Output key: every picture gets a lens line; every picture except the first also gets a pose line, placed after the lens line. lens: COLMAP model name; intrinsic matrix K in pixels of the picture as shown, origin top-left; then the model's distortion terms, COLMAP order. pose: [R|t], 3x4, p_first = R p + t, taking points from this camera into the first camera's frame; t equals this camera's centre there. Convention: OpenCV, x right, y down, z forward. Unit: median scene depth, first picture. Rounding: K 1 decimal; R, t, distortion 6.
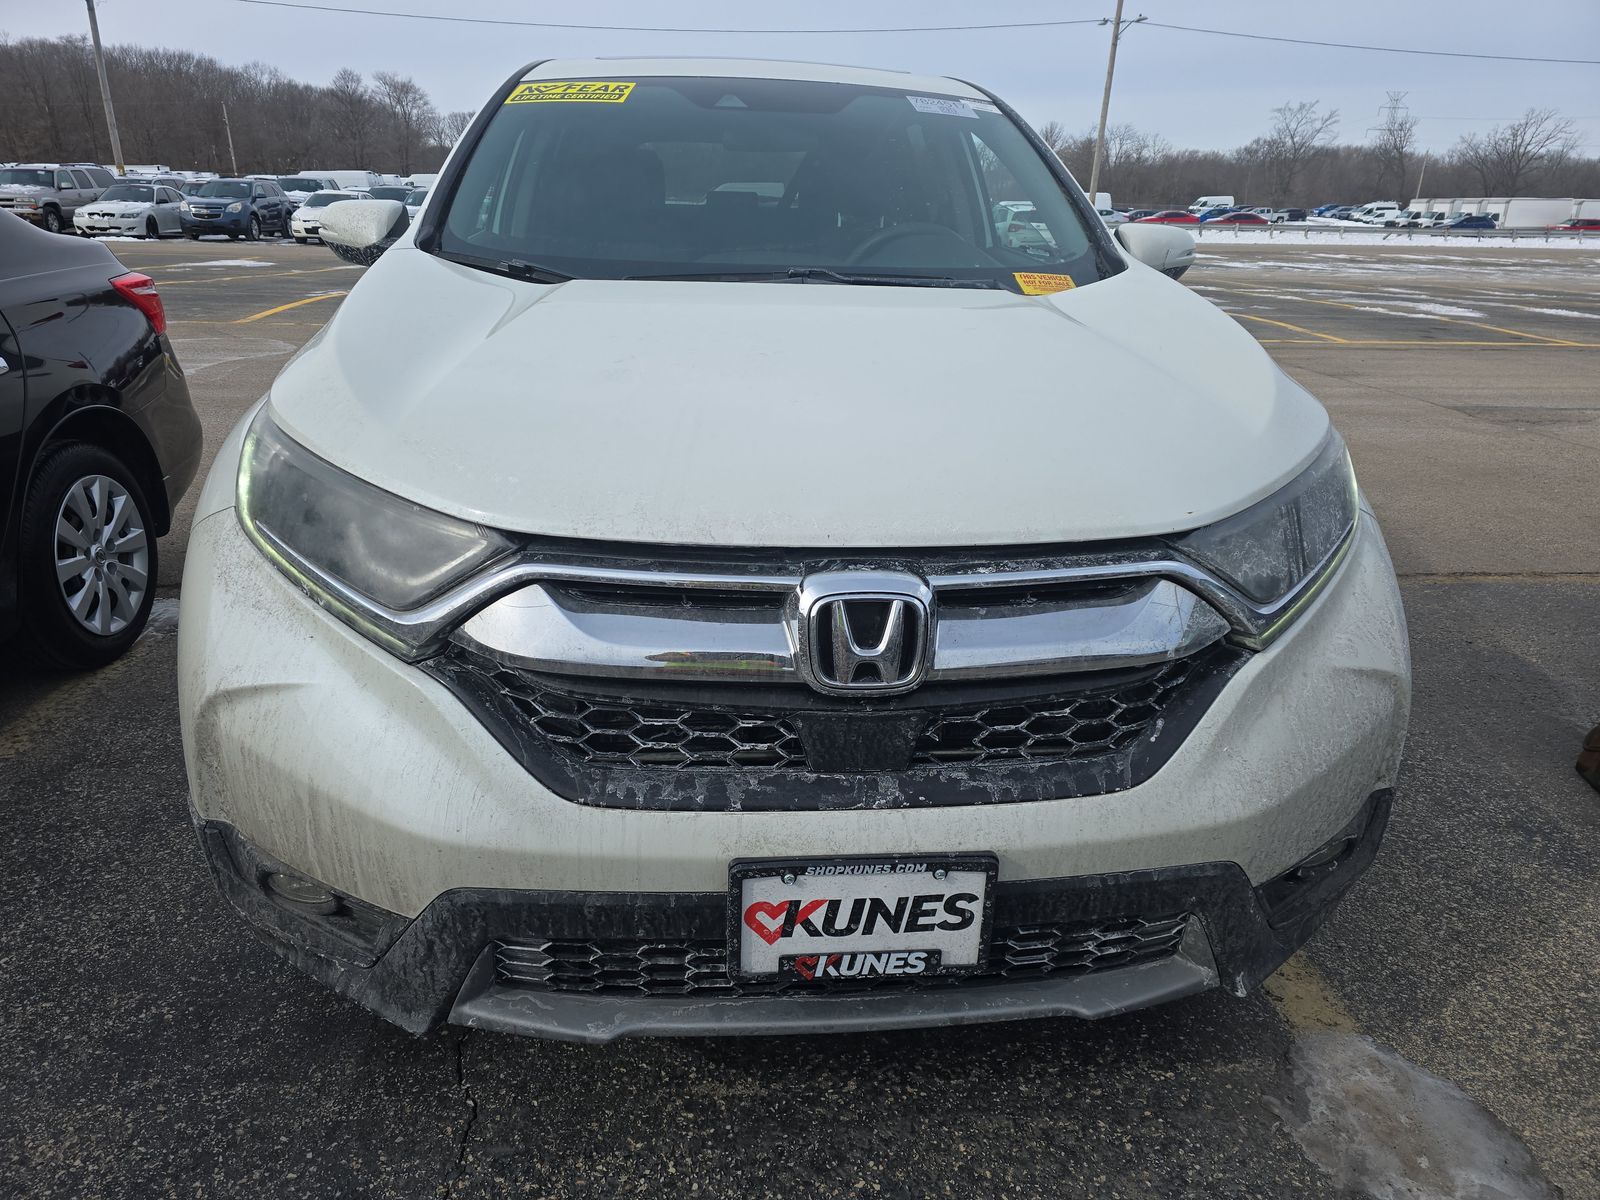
lens RADIAL K [[1168.8, 0, 800.0], [0, 1168.8, 600.0], [0, 0, 1]] dist [0.057228, -0.056491]
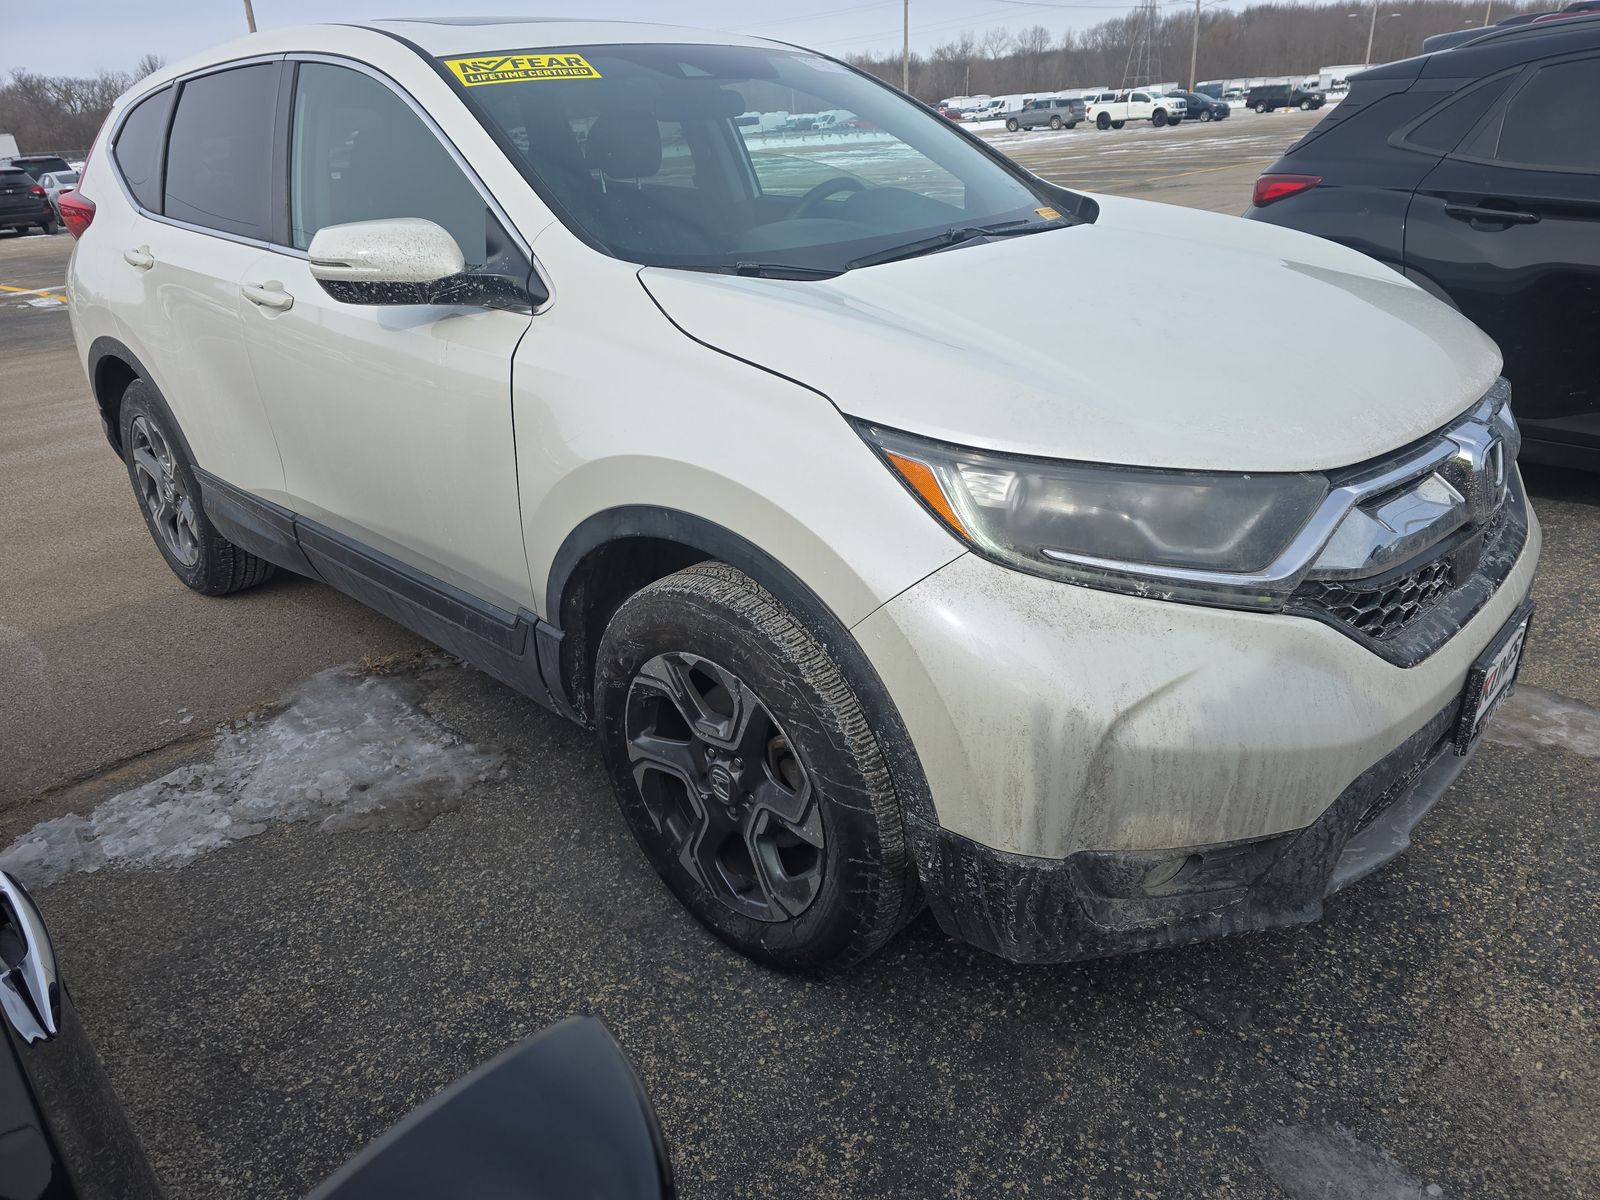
lens RADIAL K [[1168.8, 0, 800.0], [0, 1168.8, 600.0], [0, 0, 1]] dist [0.057228, -0.056491]
pose [[0.724272, -0.321467, 0.609992, -1.172472], [0.286159, 0.945022, 0.158258, -0.230646], [-0.627330, 0.059933, 0.776444, 0.365166]]
